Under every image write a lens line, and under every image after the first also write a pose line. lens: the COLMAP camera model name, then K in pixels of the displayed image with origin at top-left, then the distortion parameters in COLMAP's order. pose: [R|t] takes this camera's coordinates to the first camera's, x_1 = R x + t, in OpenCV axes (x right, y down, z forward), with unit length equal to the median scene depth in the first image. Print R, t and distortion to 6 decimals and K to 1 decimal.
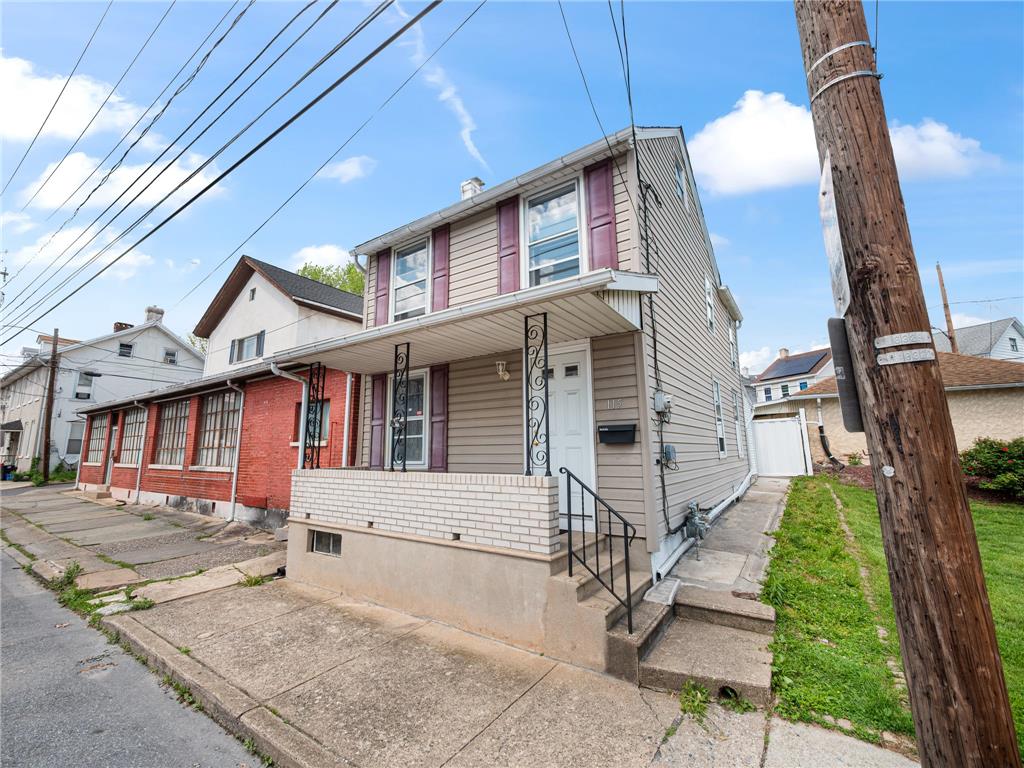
lens RADIAL K [[407.8, 0, 511.4], [0, 407.8, 313.5], [0, 0, 1]] dist [-0.003242, -0.000154]
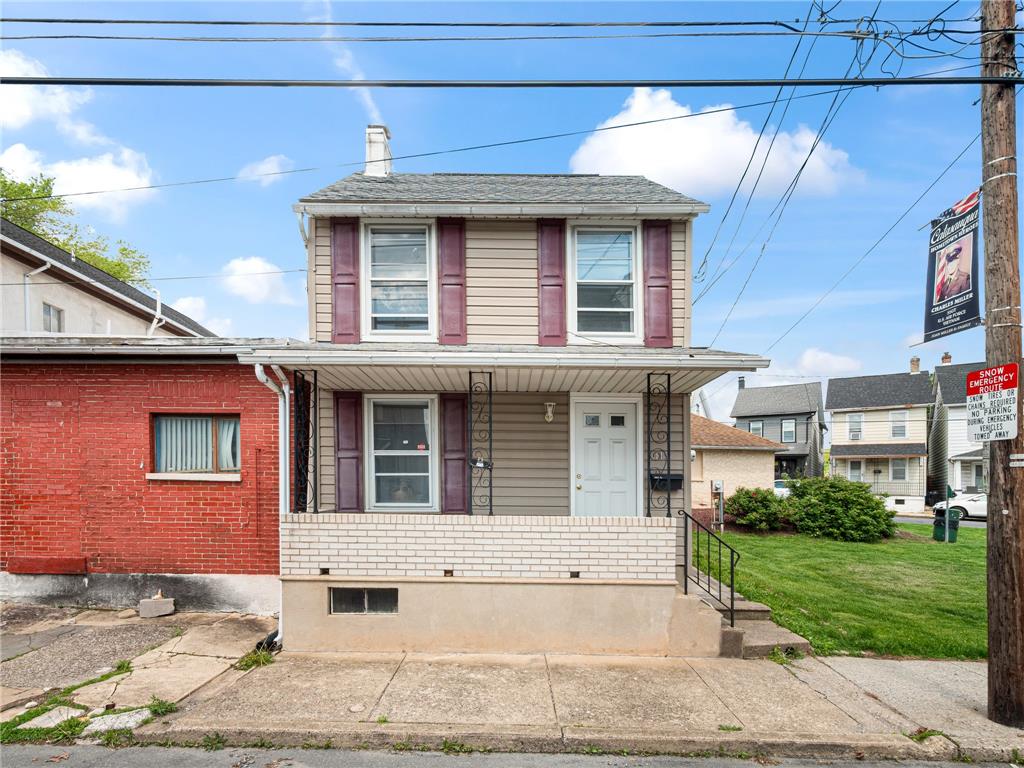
lens RADIAL K [[531.8, 0, 512.0], [0, 531.8, 384.0], [0, 0, 1]] dist [-0.000785, -0.000804]
pose [[0.820559, 0.127193, 0.557229, -0.822941], [-0.199599, 0.977313, 0.070842, 0.006246], [-0.535577, -0.169352, 0.827331, 0.034239]]
